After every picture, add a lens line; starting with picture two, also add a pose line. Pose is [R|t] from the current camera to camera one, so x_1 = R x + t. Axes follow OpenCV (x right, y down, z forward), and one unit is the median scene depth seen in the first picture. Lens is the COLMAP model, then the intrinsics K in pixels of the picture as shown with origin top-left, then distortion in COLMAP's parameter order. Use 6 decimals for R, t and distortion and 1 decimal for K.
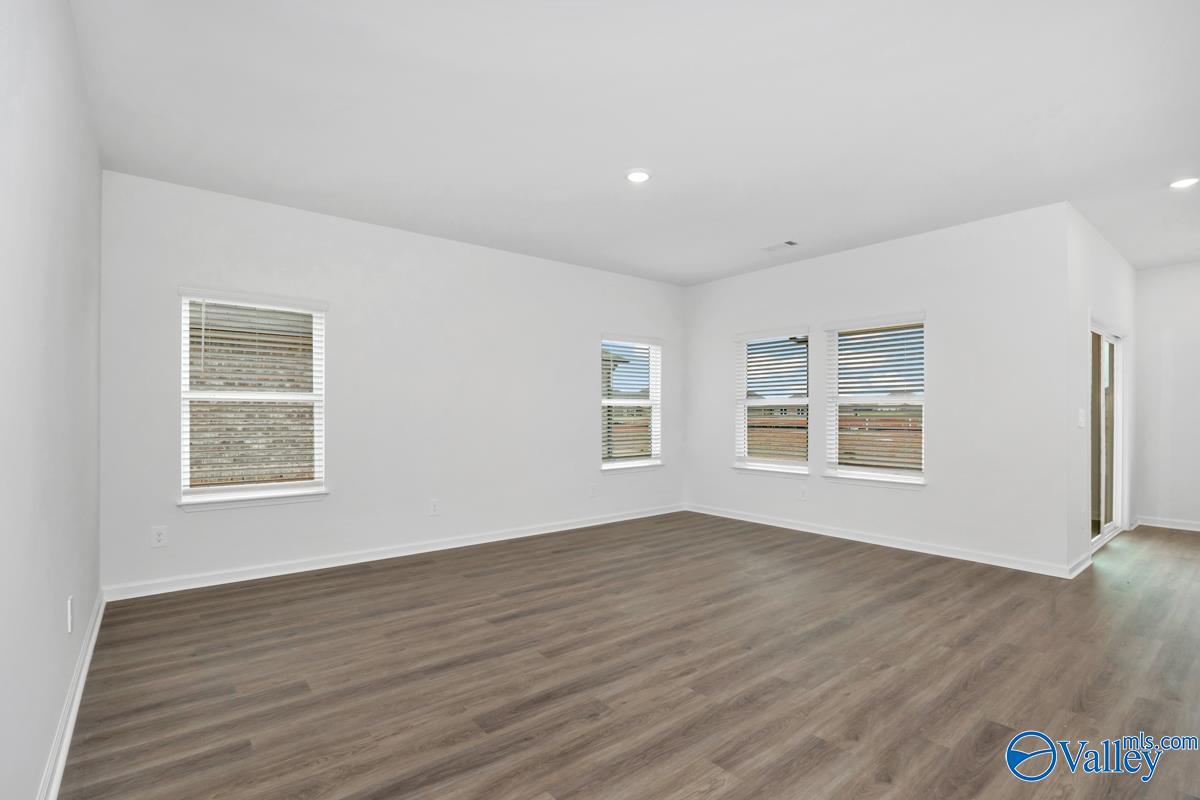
lens RADIAL K [[568.2, 0, 669.6], [0, 568.2, 416.5], [0, 0, 1]] dist [-0.017006, -0.000697]
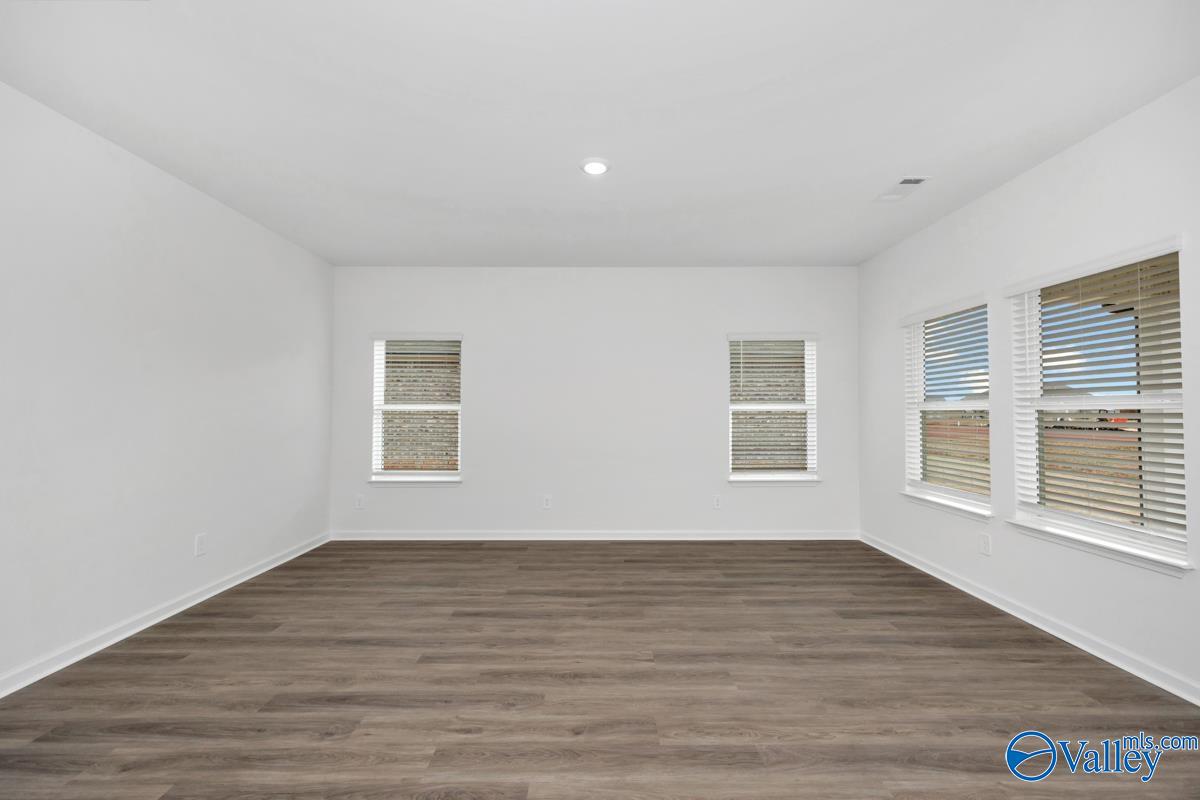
lens RADIAL K [[525.1, 0, 594.0], [0, 525.1, 398.5], [0, 0, 1]] dist [0.012997, -0.001325]
pose [[0.740049, -0.018905, -0.672287, 0.532268], [-0.005120, 0.999418, -0.033740, -0.019059], [0.672534, 0.028411, 0.739521, 0.384474]]
